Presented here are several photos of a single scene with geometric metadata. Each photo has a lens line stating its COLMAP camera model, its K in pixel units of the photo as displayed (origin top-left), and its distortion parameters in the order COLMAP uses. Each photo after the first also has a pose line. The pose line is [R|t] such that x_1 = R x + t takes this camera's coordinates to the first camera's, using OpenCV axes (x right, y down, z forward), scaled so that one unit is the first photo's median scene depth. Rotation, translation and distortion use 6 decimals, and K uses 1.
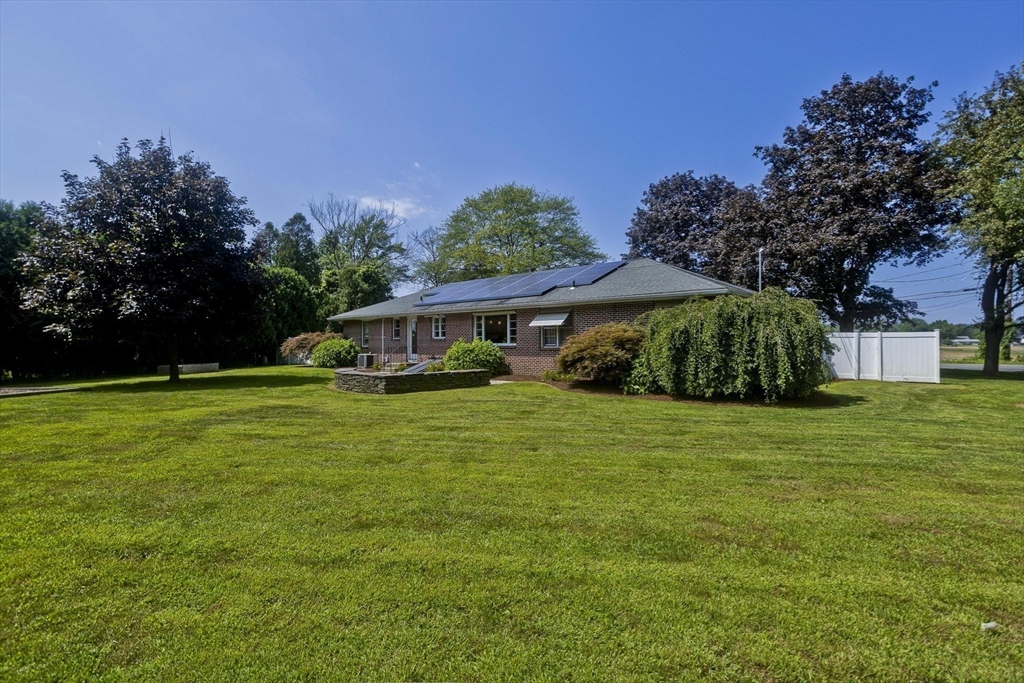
lens RADIAL K [[503.1, 0, 513.2], [0, 503.1, 330.0], [0, 0, 1]] dist [-0.043515, 0.028504]
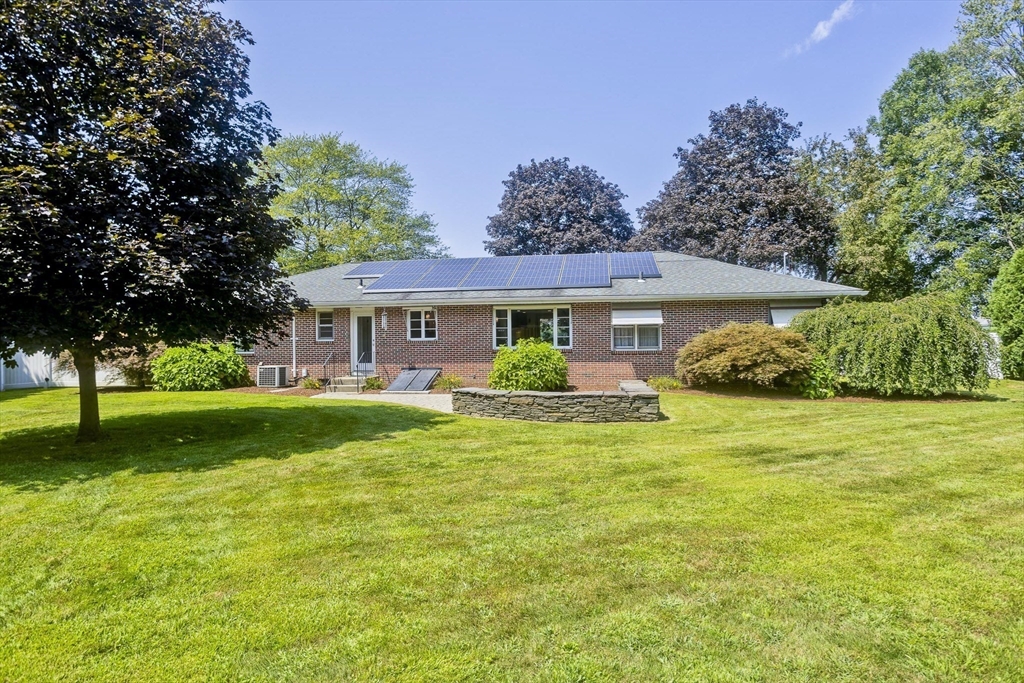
lens RADIAL K [[577.1, 0, 512.0], [0, 577.1, 325.4], [0, 0, 1]] dist [-0.026024, -0.000030]
pose [[0.829628, 0.007251, 0.558269, -0.496295], [-0.005519, 0.999973, -0.004786, -0.000802], [-0.558289, 0.000889, 0.829646, 0.249058]]
